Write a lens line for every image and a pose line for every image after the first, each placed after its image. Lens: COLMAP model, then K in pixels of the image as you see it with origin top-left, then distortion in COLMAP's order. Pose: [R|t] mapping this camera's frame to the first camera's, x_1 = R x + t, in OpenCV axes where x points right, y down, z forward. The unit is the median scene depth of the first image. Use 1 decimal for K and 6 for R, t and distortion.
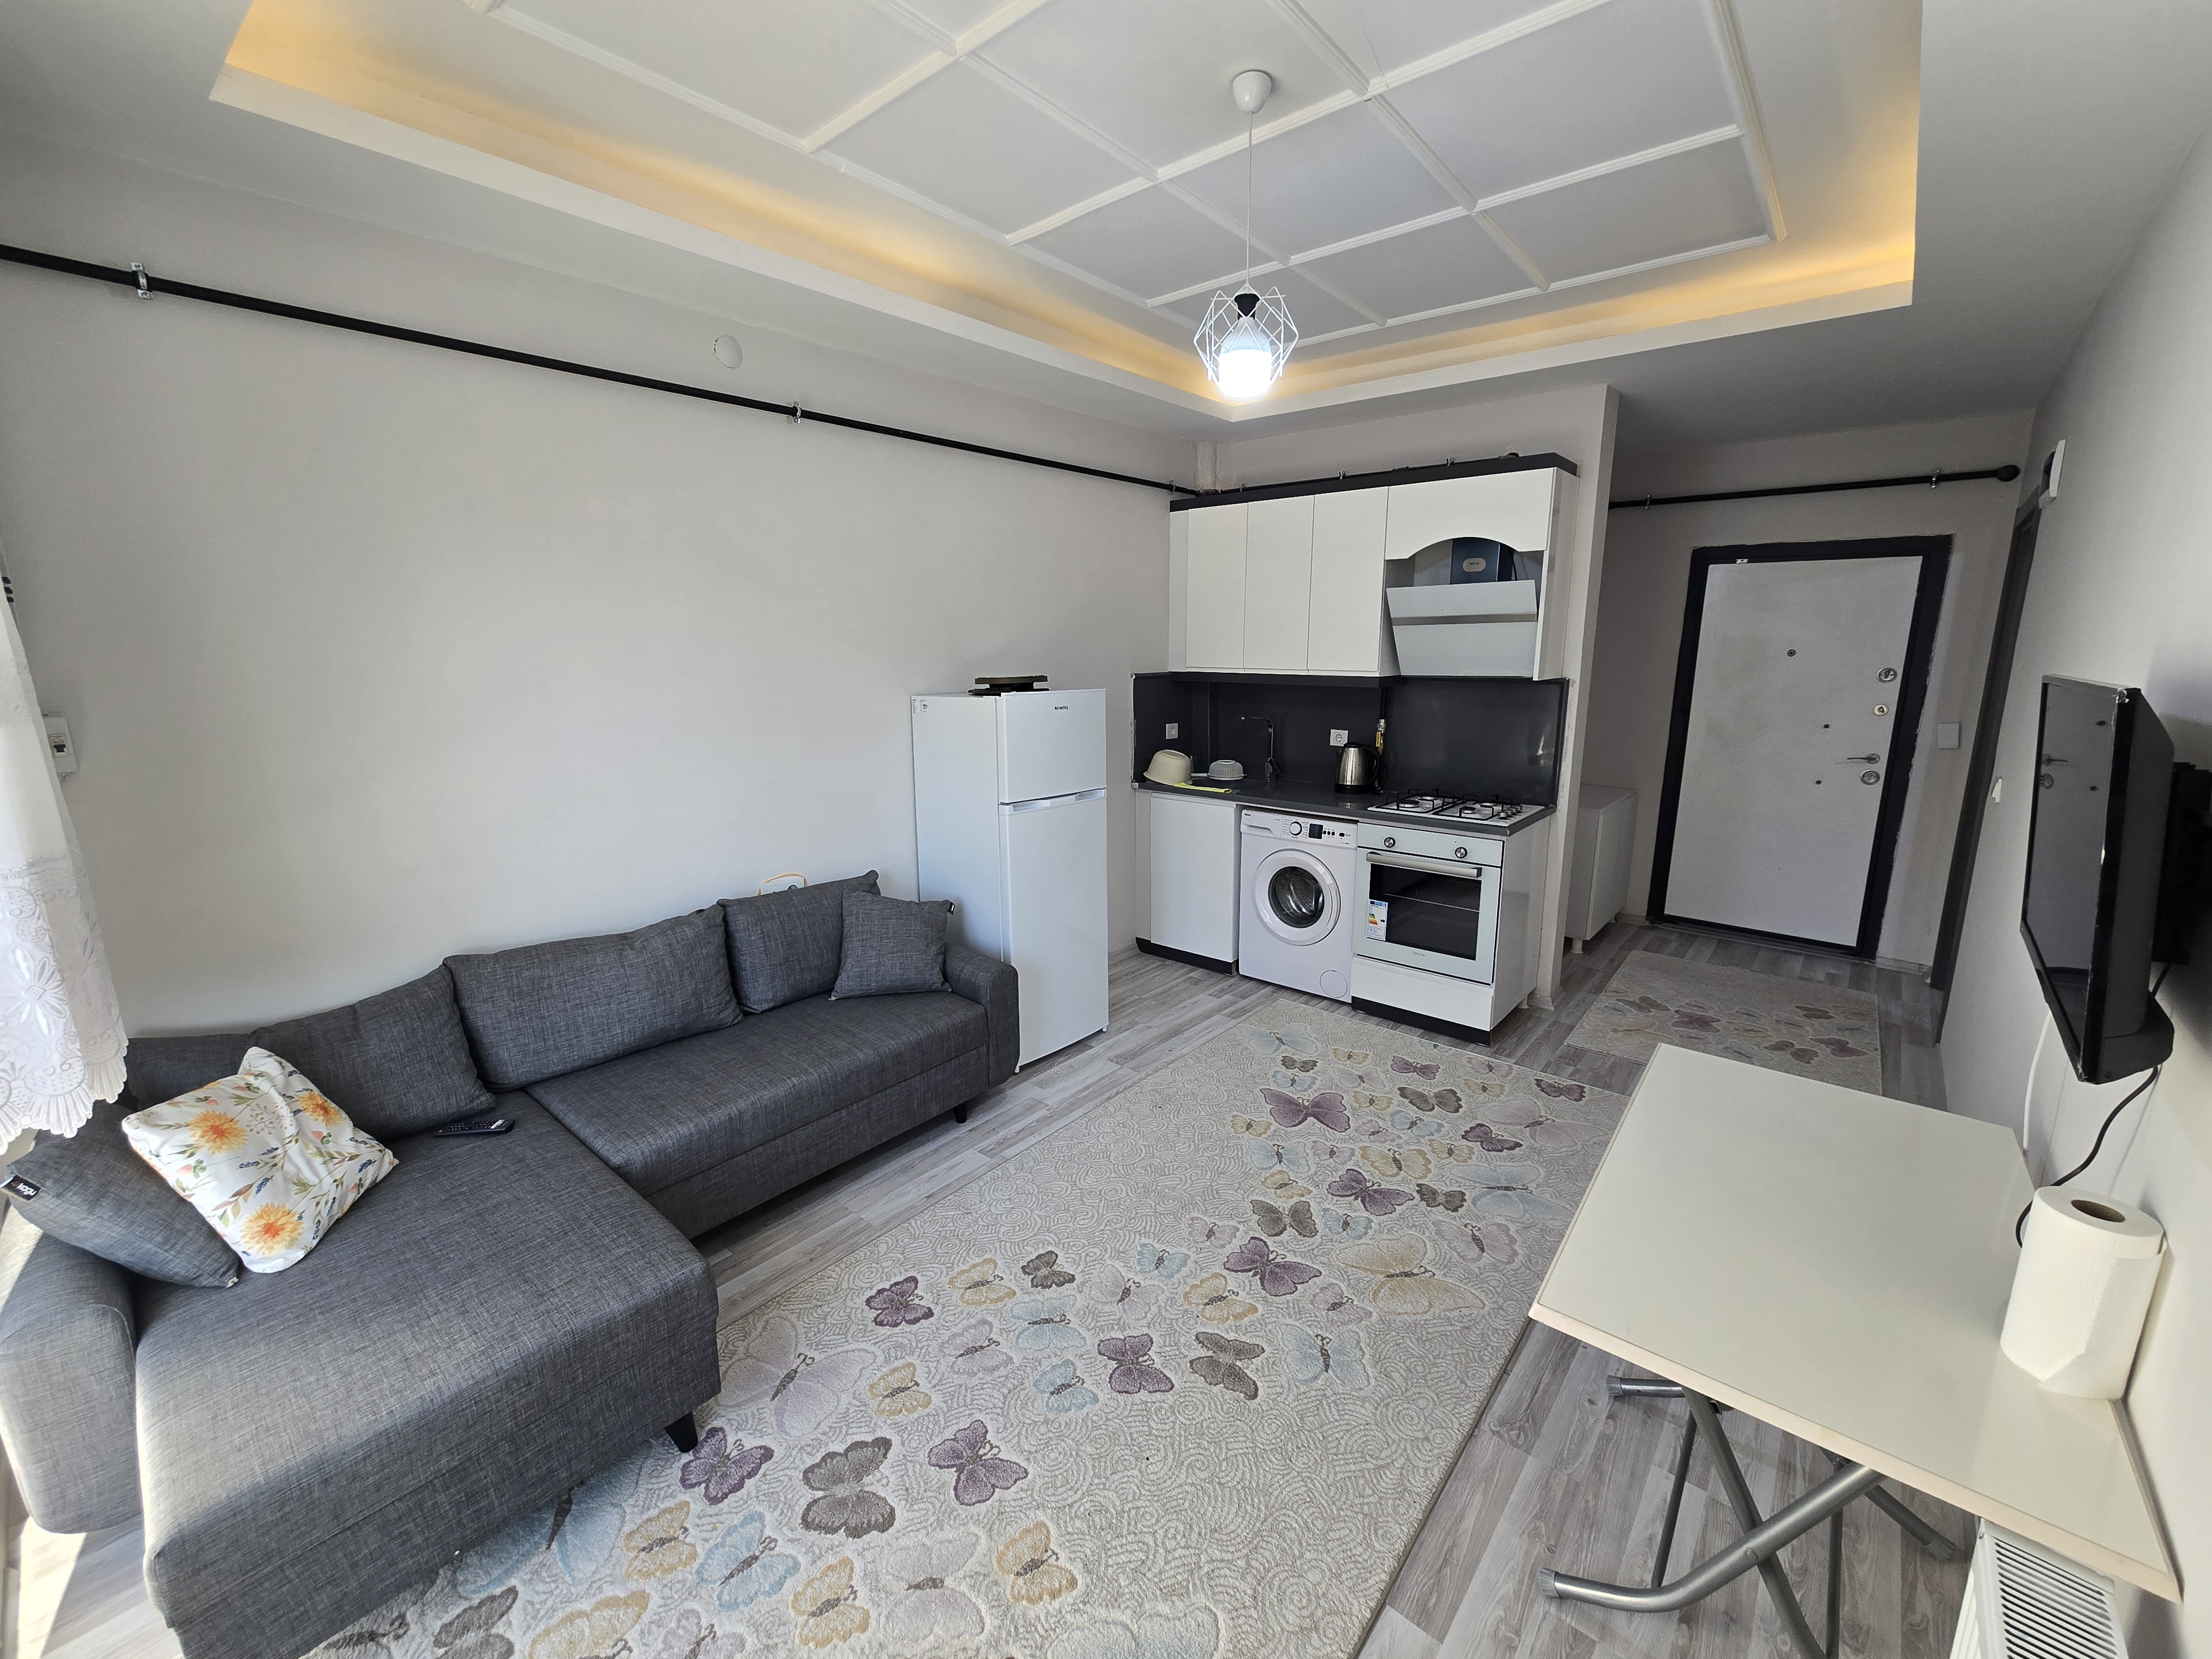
lens RADIAL K [[907.8, 0, 1108.8], [0, 907.8, 828.7], [0, 0, 1]] dist [-0.003437, 0.002983]
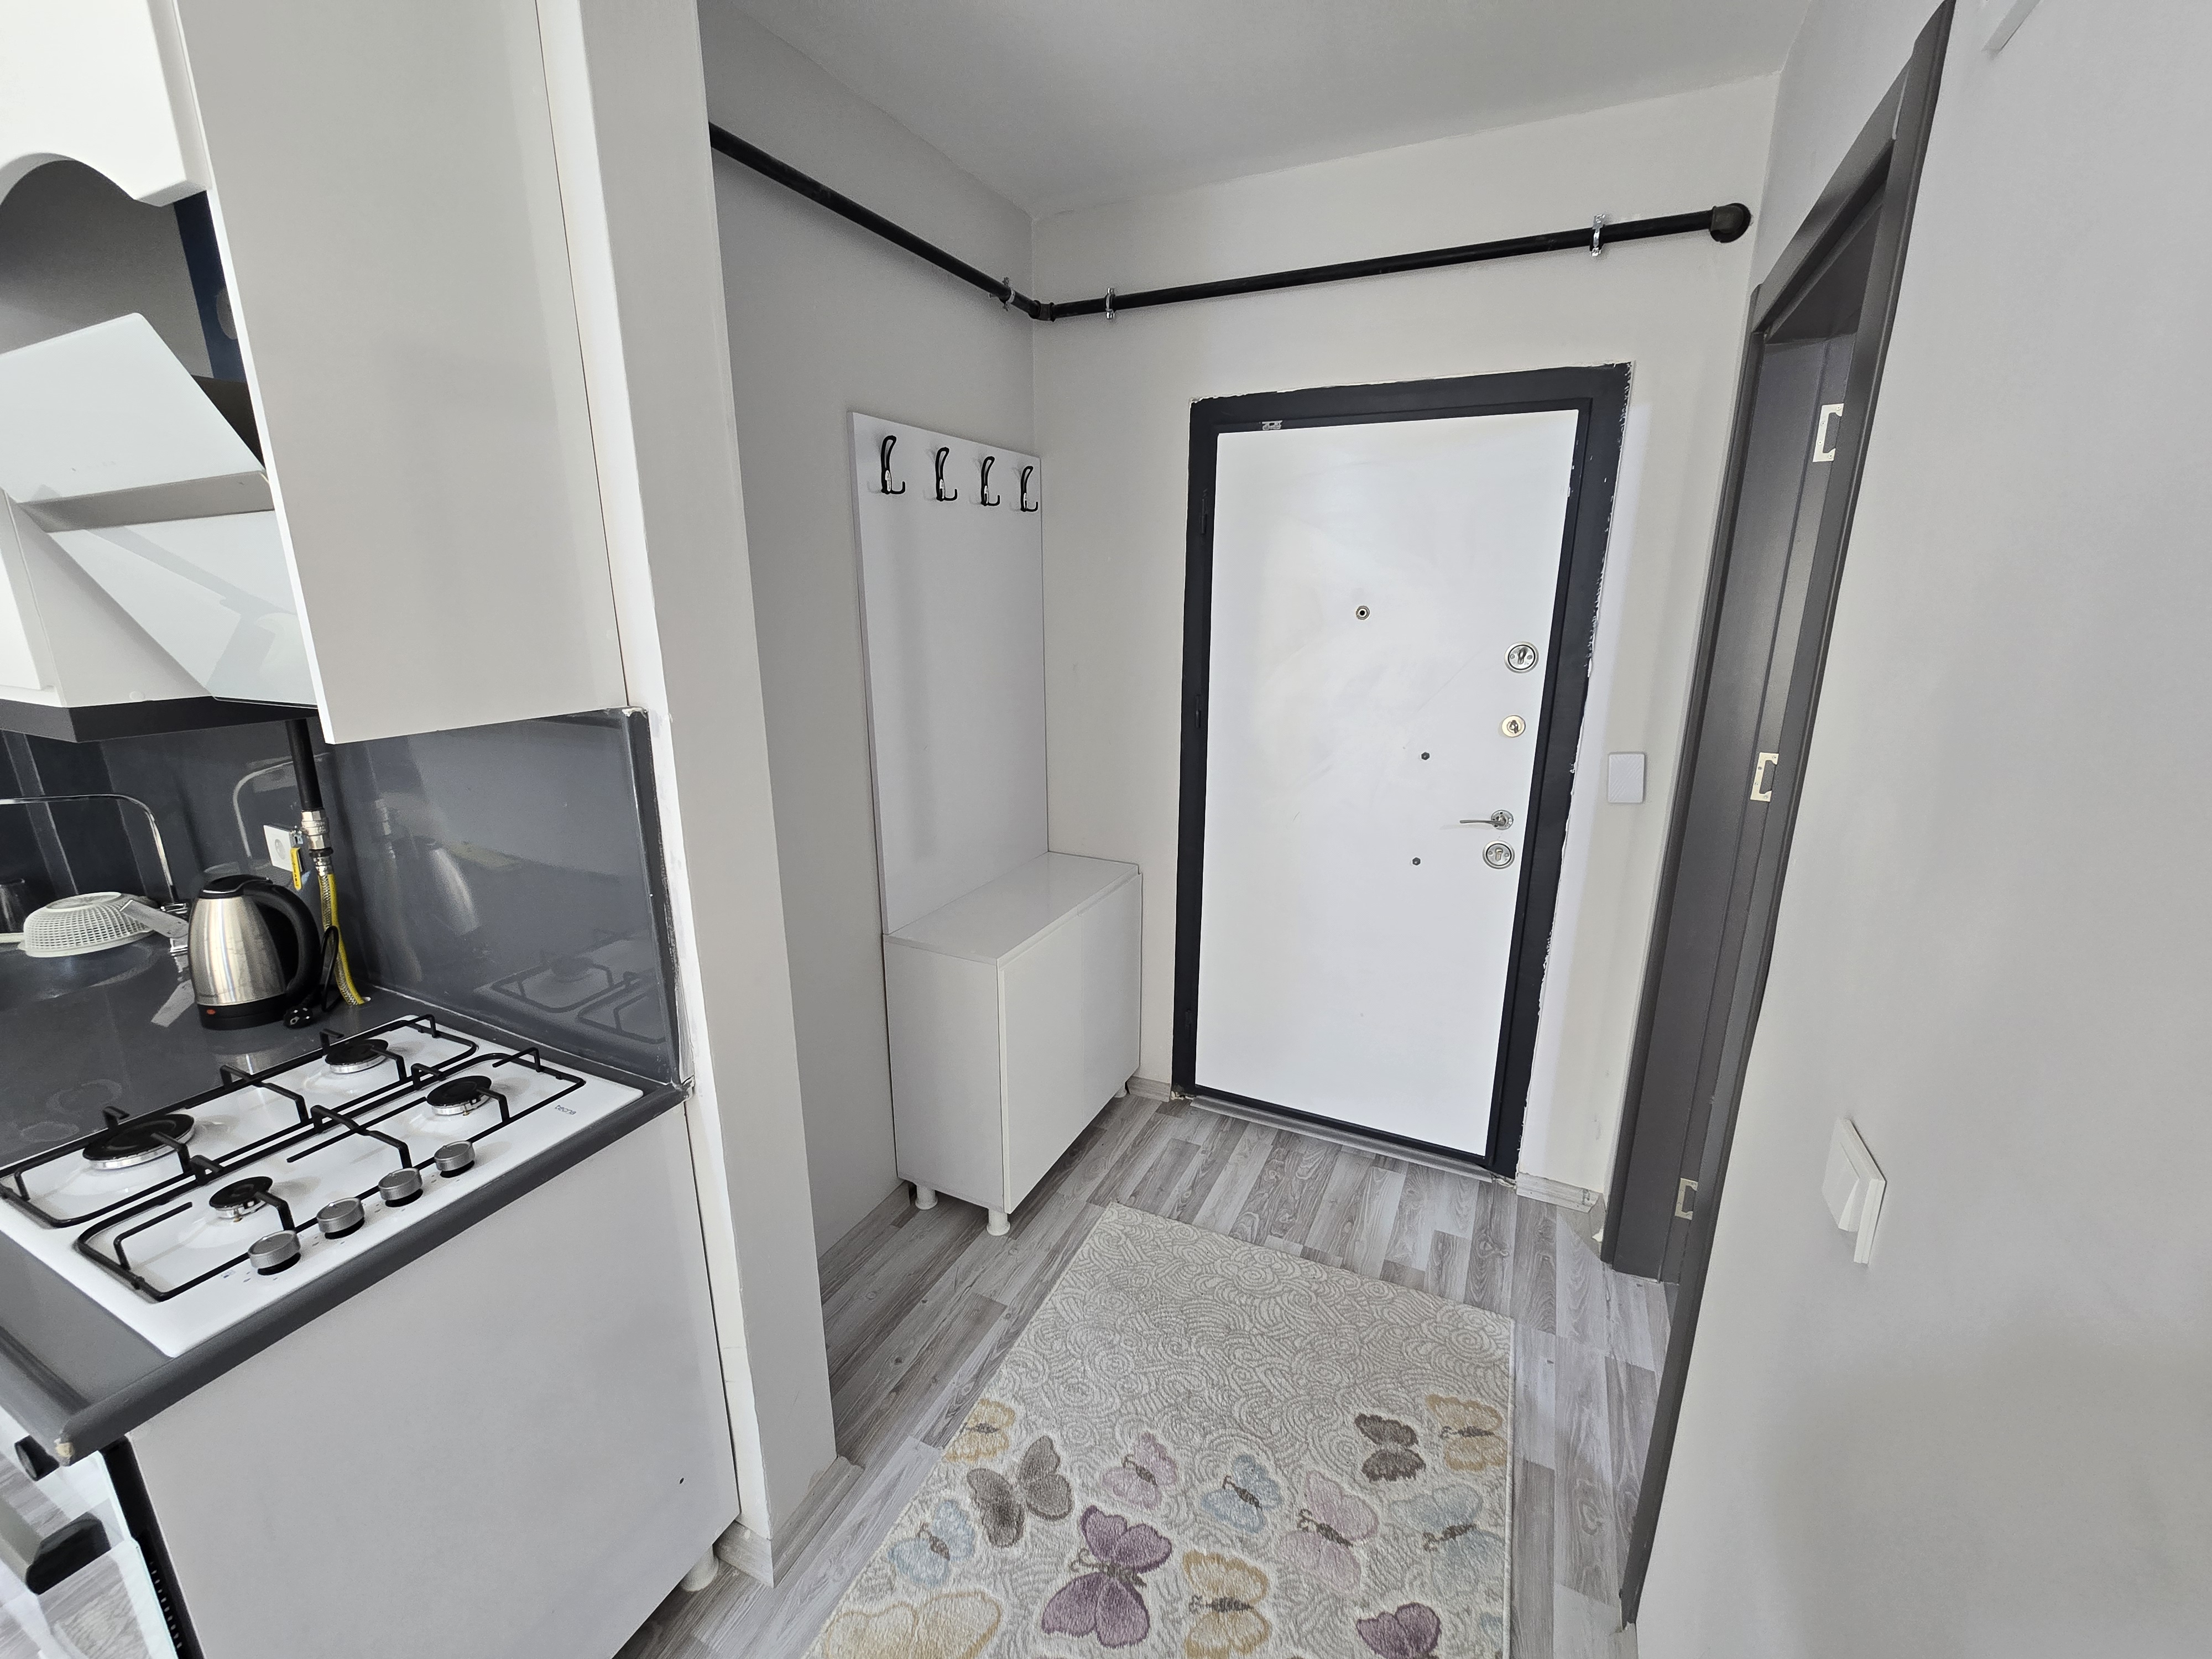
lens RADIAL K [[907.8, 0, 1096.6], [0, 907.8, 829.9], [0, 0, 1]] dist [-0.003437, 0.002983]
pose [[0.968278, -0.064378, 0.241441, 0.492035], [0.049689, 0.996552, 0.066449, -0.117335], [-0.244886, -0.052344, 0.968138, 0.554109]]
